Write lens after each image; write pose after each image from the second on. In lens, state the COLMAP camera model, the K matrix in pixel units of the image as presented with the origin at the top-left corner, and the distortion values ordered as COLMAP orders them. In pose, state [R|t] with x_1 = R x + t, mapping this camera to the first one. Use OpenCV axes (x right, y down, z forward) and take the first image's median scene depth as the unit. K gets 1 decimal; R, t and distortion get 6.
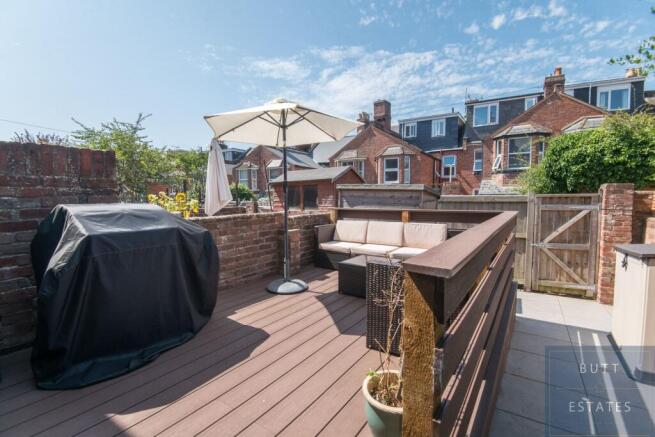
lens RADIAL K [[304.2, 0, 332.0], [0, 304.2, 218.3], [0, 0, 1]] dist [0.002166, -0.021589]
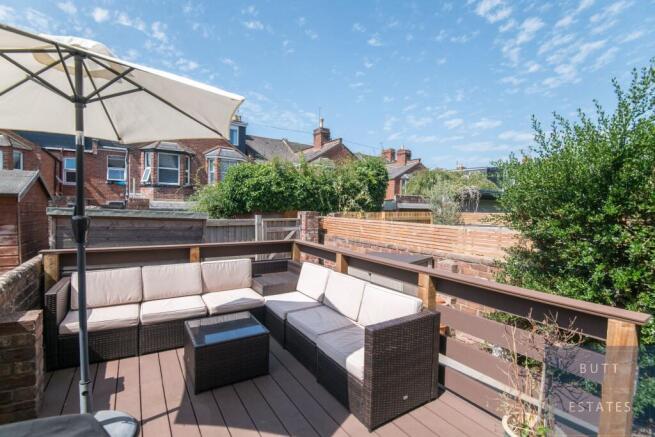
lens RADIAL K [[304.2, 0, 332.0], [0, 304.2, 218.3], [0, 0, 1]] dist [0.002166, -0.021589]
pose [[0.370226, -0.018292, 0.928762, -0.221980], [0.043717, 0.999041, 0.002249, -0.053133], [-0.927912, 0.039770, 0.370671, 0.241727]]
